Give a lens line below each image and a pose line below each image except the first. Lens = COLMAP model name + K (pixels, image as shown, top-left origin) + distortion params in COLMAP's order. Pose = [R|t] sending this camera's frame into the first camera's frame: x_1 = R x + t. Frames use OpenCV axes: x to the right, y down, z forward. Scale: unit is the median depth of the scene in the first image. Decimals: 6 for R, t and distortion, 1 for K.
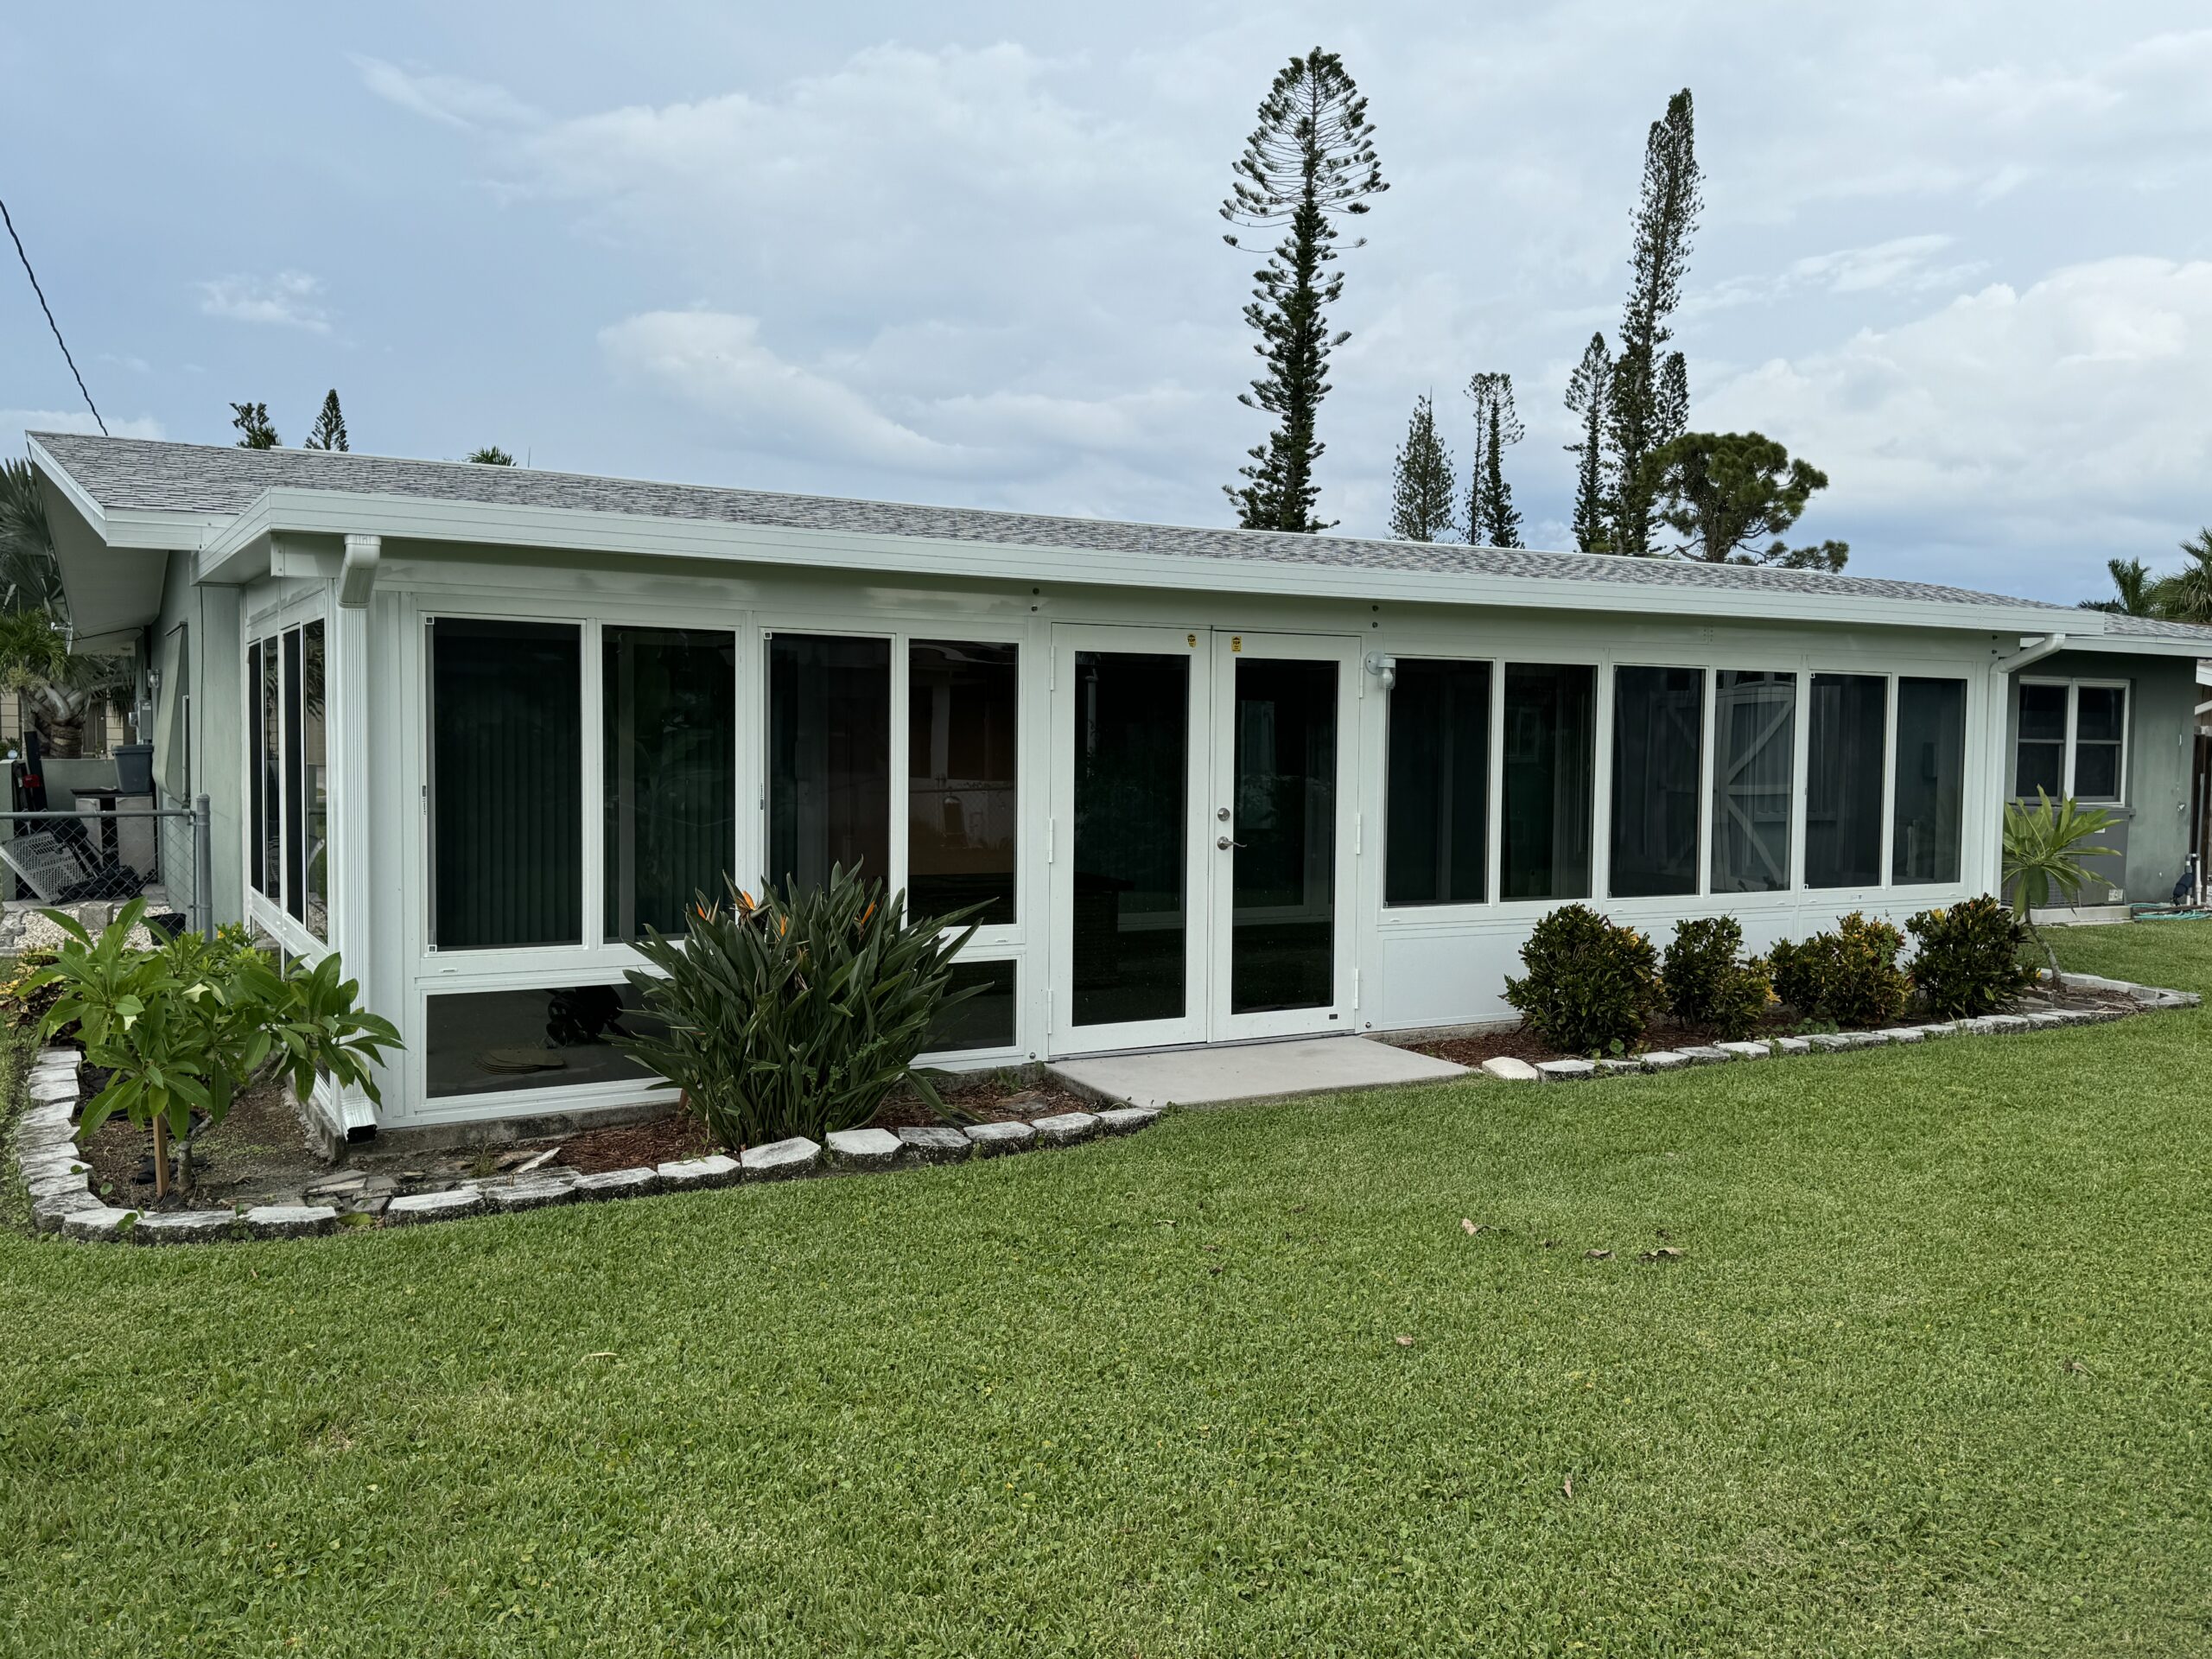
lens RADIAL K [[1808.7, 0, 1106.0], [0, 1808.7, 829.5], [0, 0, 1]] dist [0.181945, -0.391315]
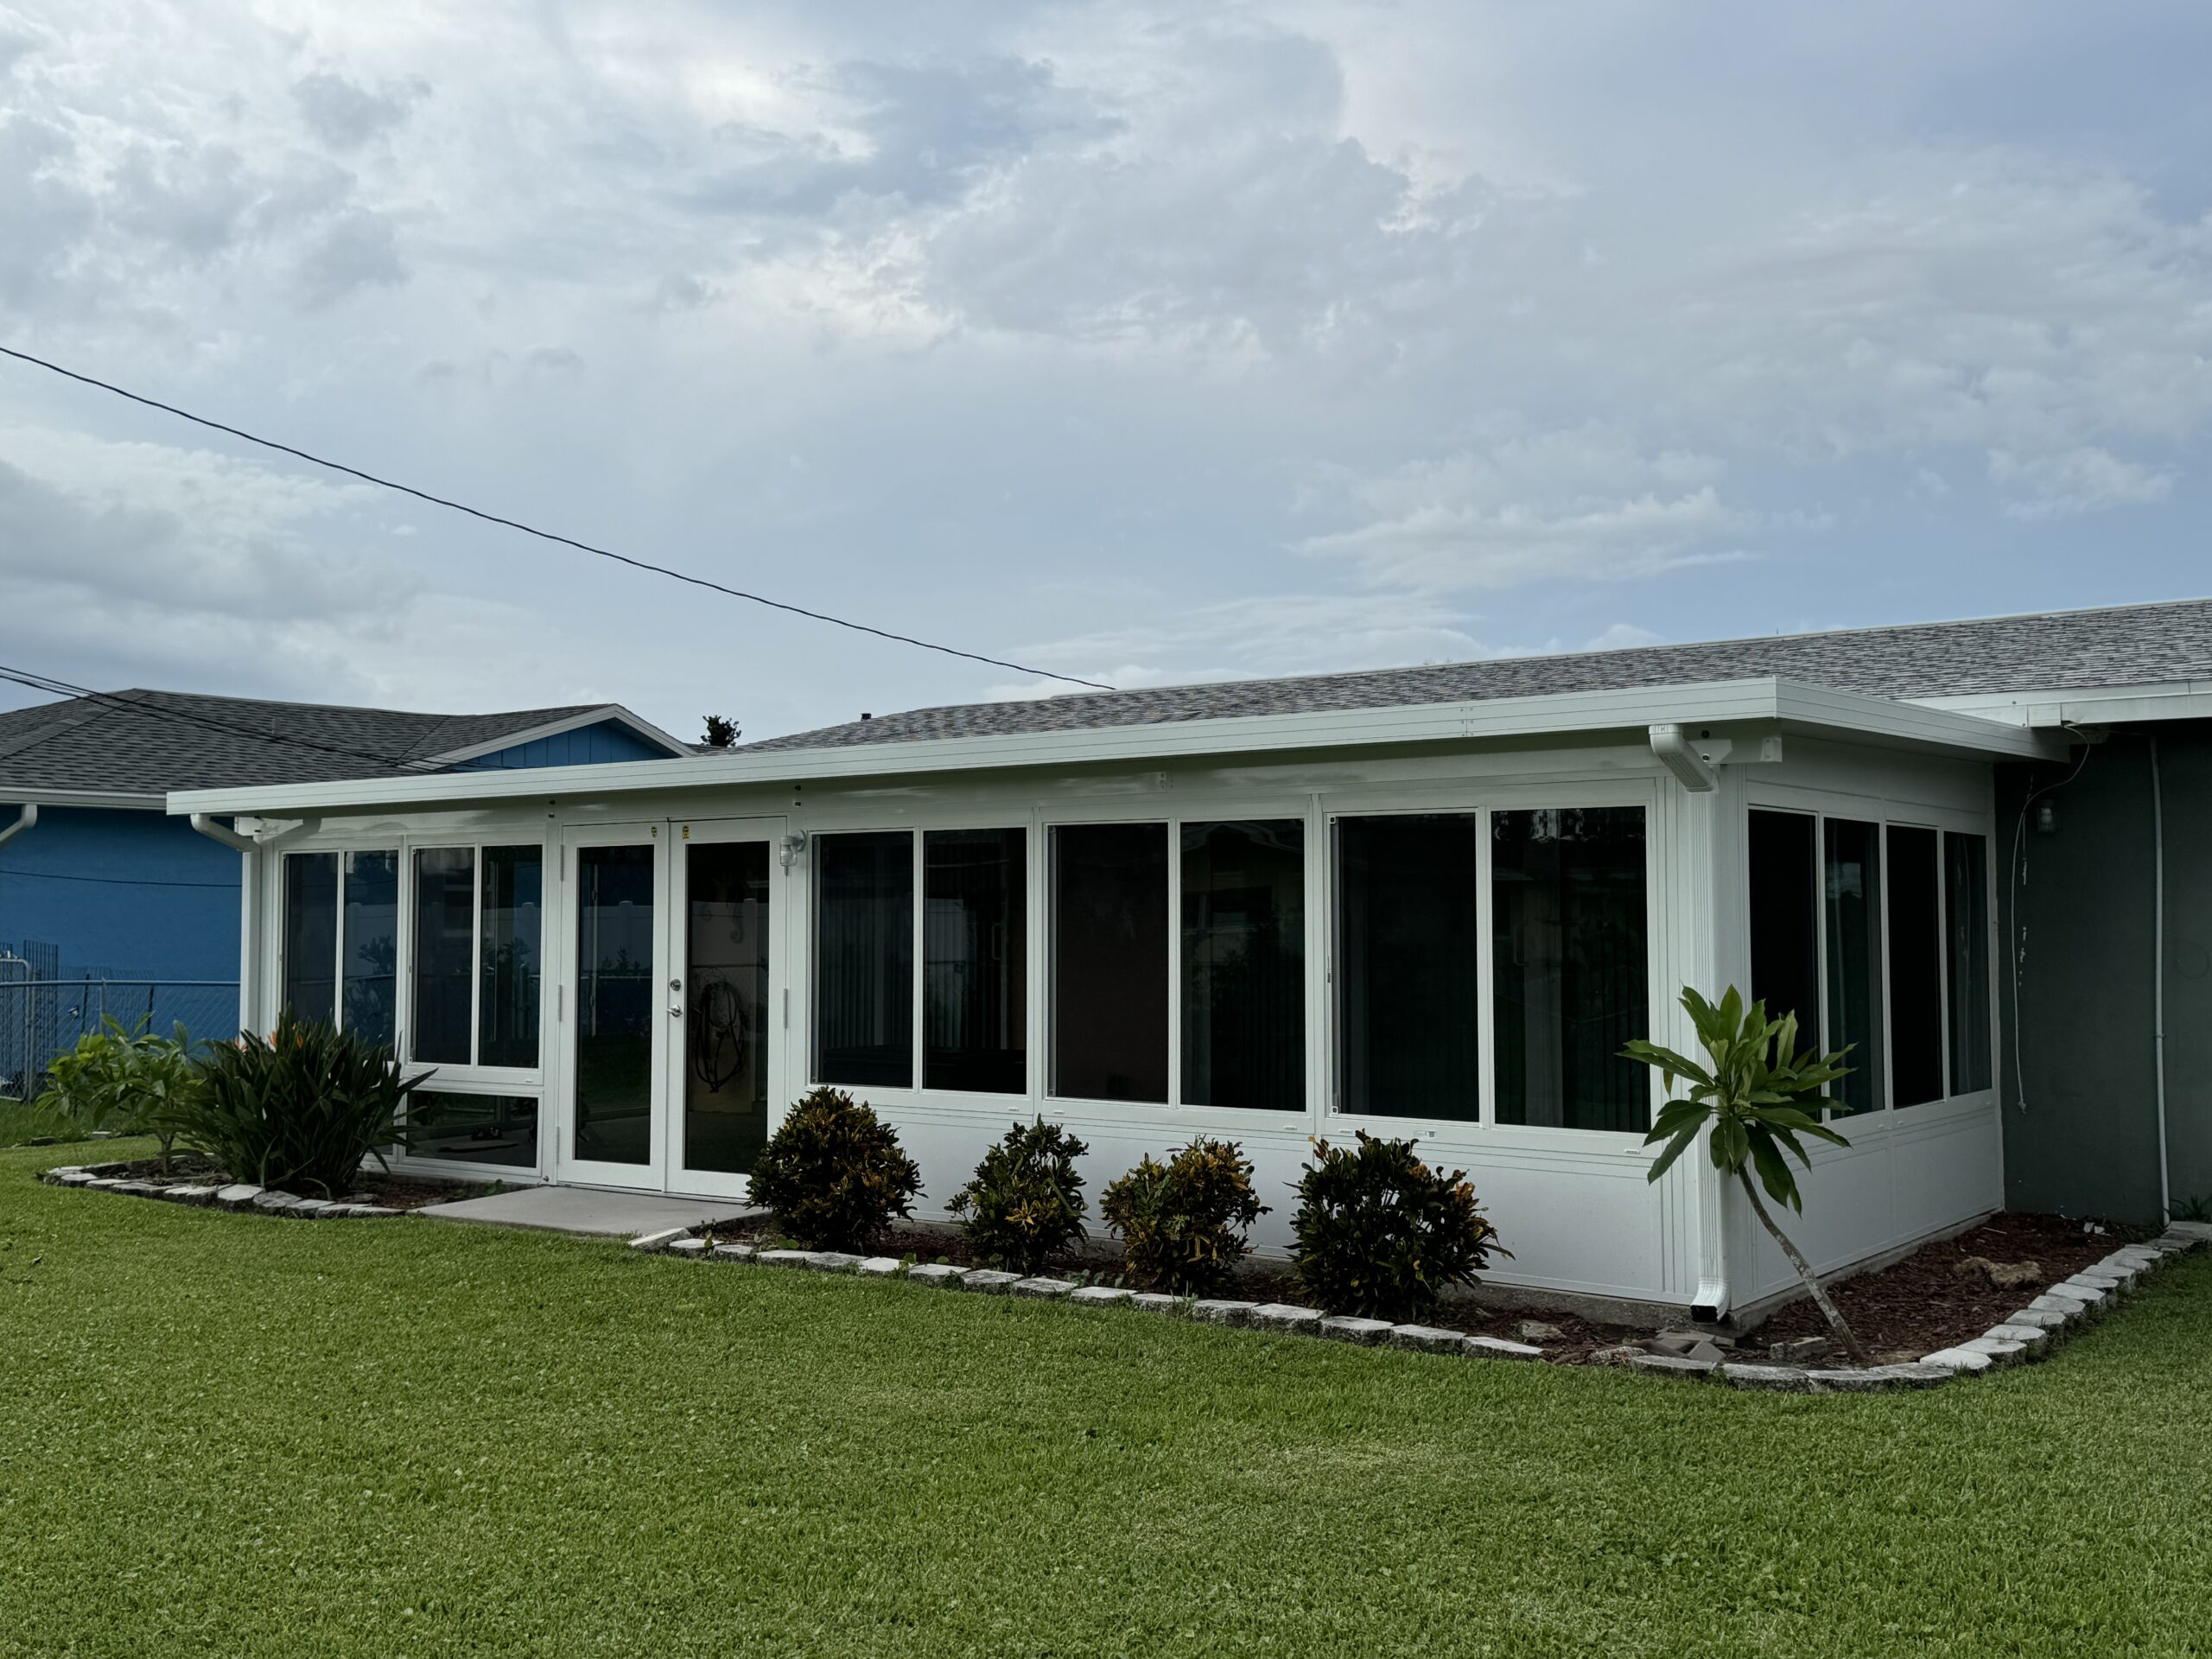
lens RADIAL K [[2259.6, 0, 1106.0], [0, 2259.6, 829.5], [0, 0, 1]] dist [0.070430, 0.000114]
pose [[0.395094, -0.051457, -0.917198, 0.194347], [-0.040992, 0.996448, -0.073561, -0.001619], [0.917726, 0.066662, 0.391582, 0.092751]]
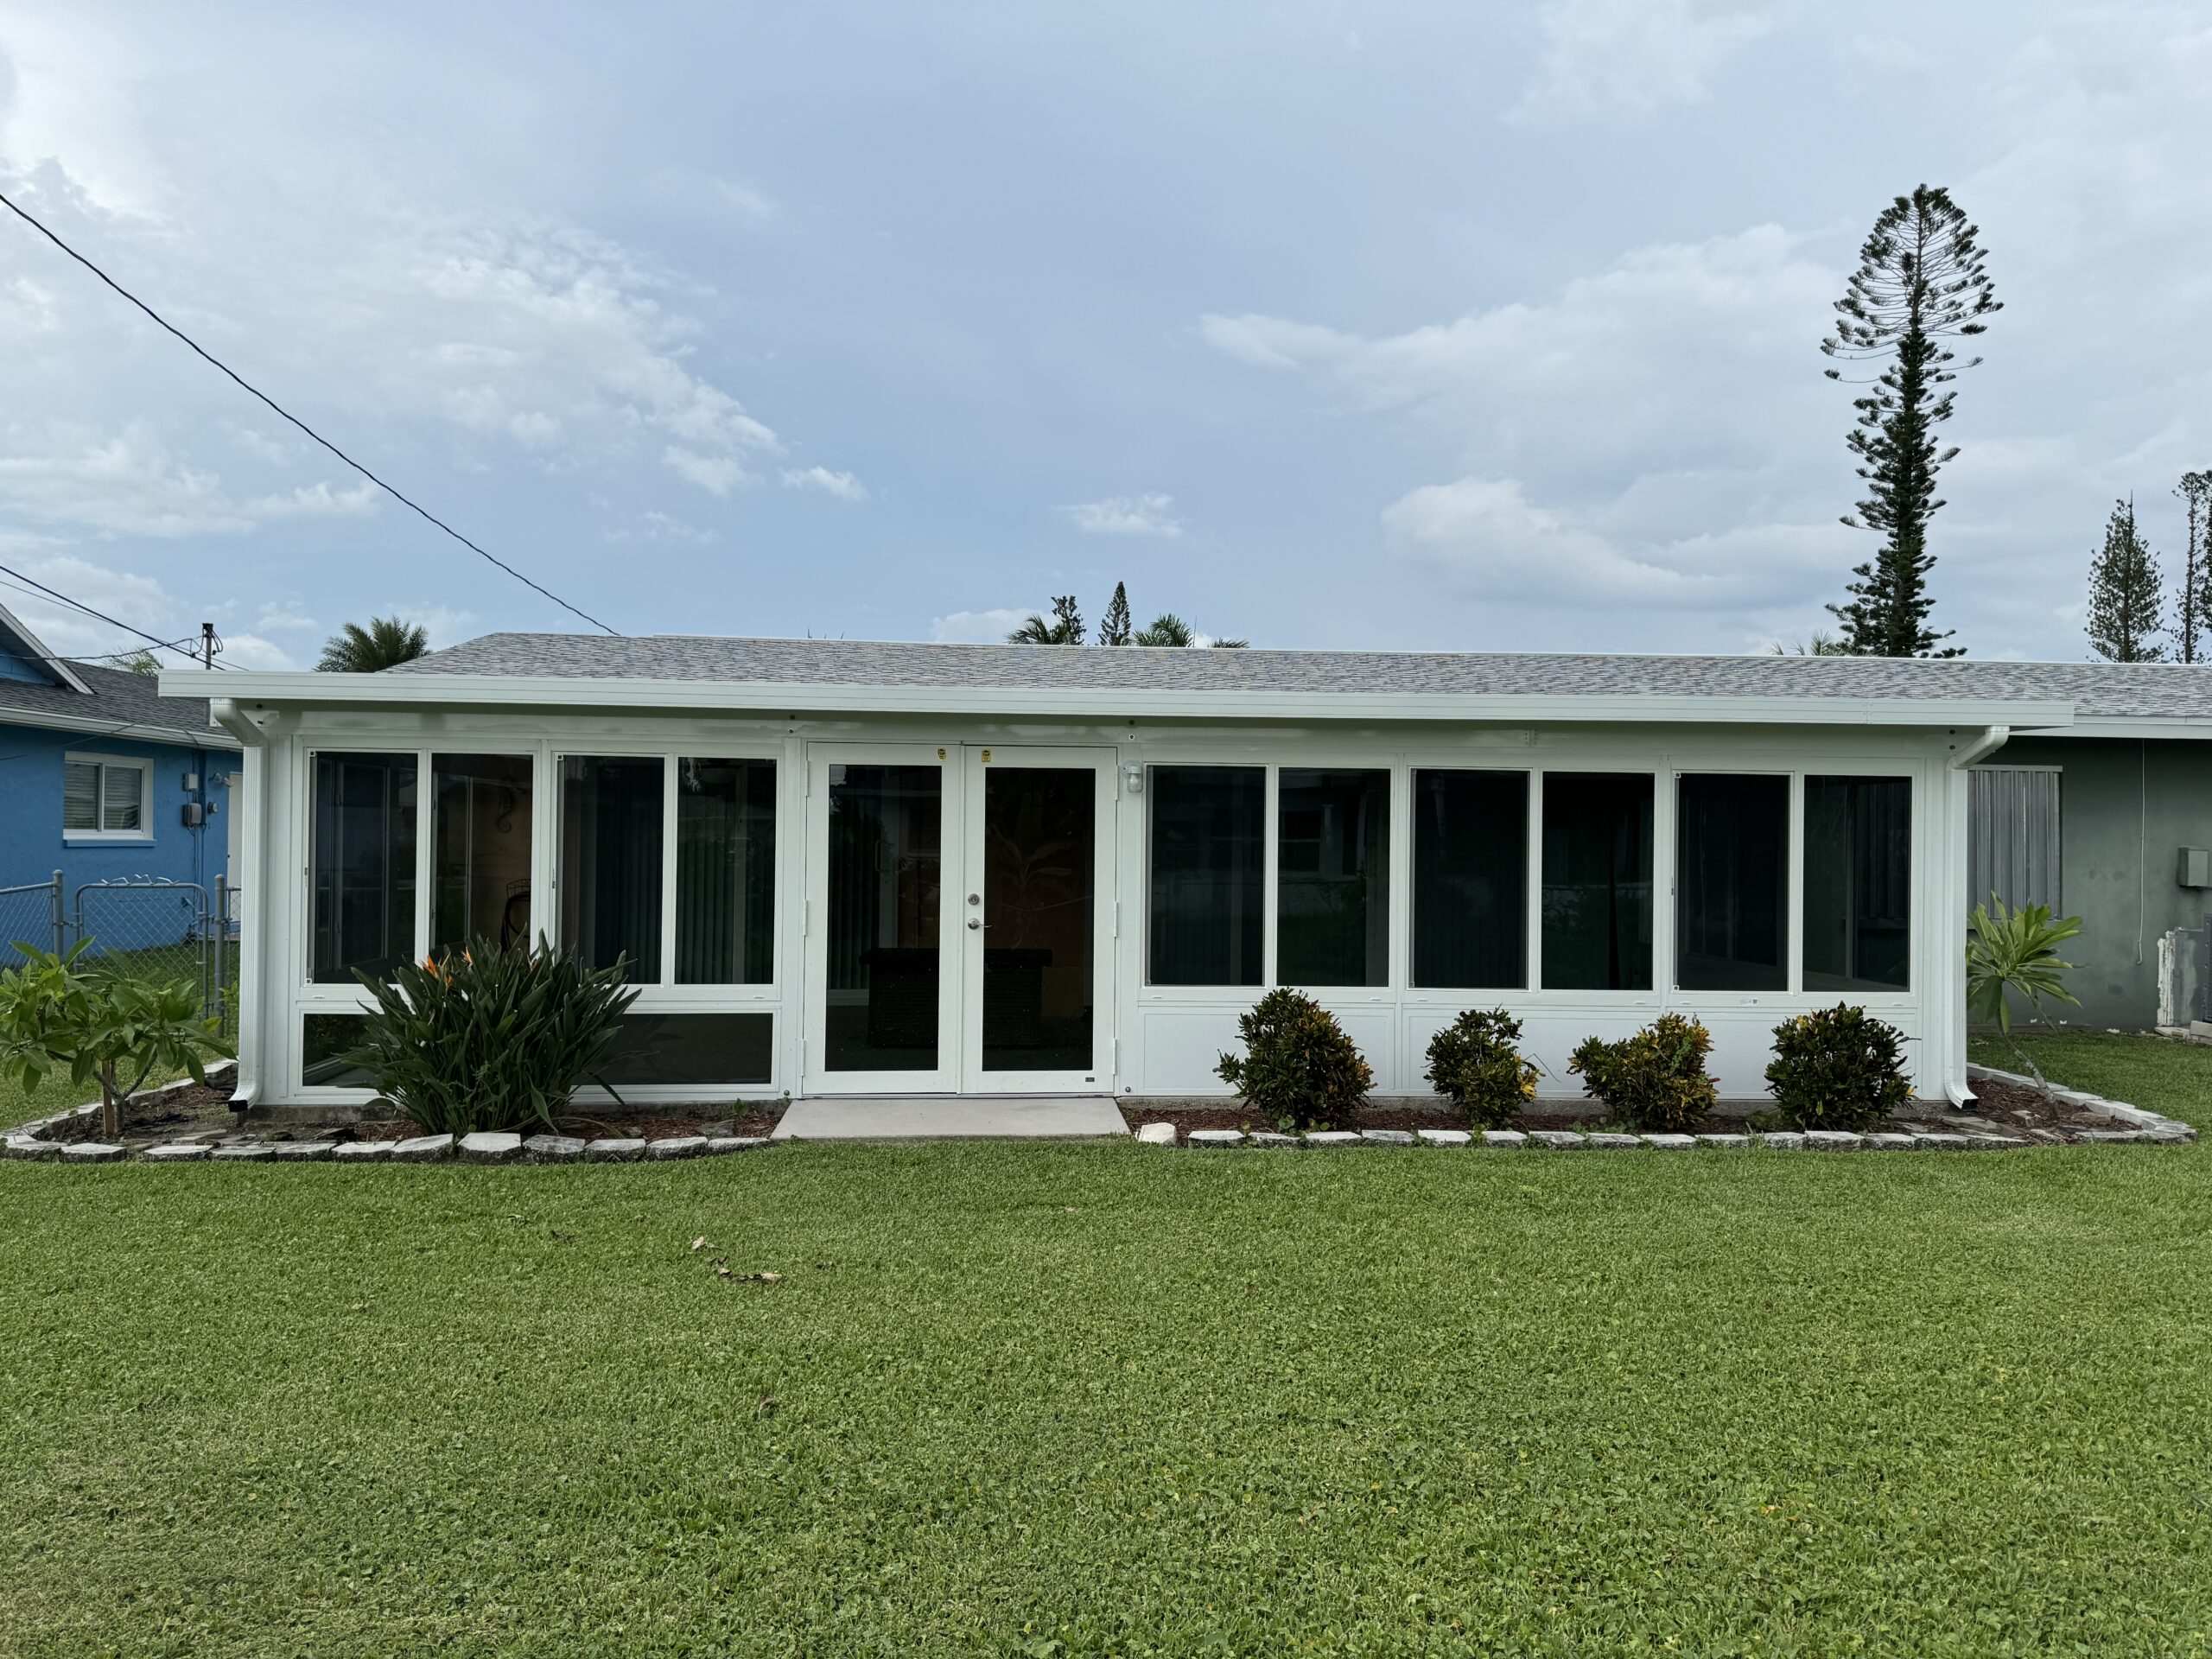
lens RADIAL K [[1561.1, 0, 1106.0], [0, 1561.1, 829.5], [0, 0, 1]] dist [0.086328, -0.108192]
pose [[0.905370, -0.001575, -0.424620, 0.077167], [-0.024023, 0.998201, -0.054924, -0.000017], [0.423942, 0.059928, 0.903704, 0.015308]]
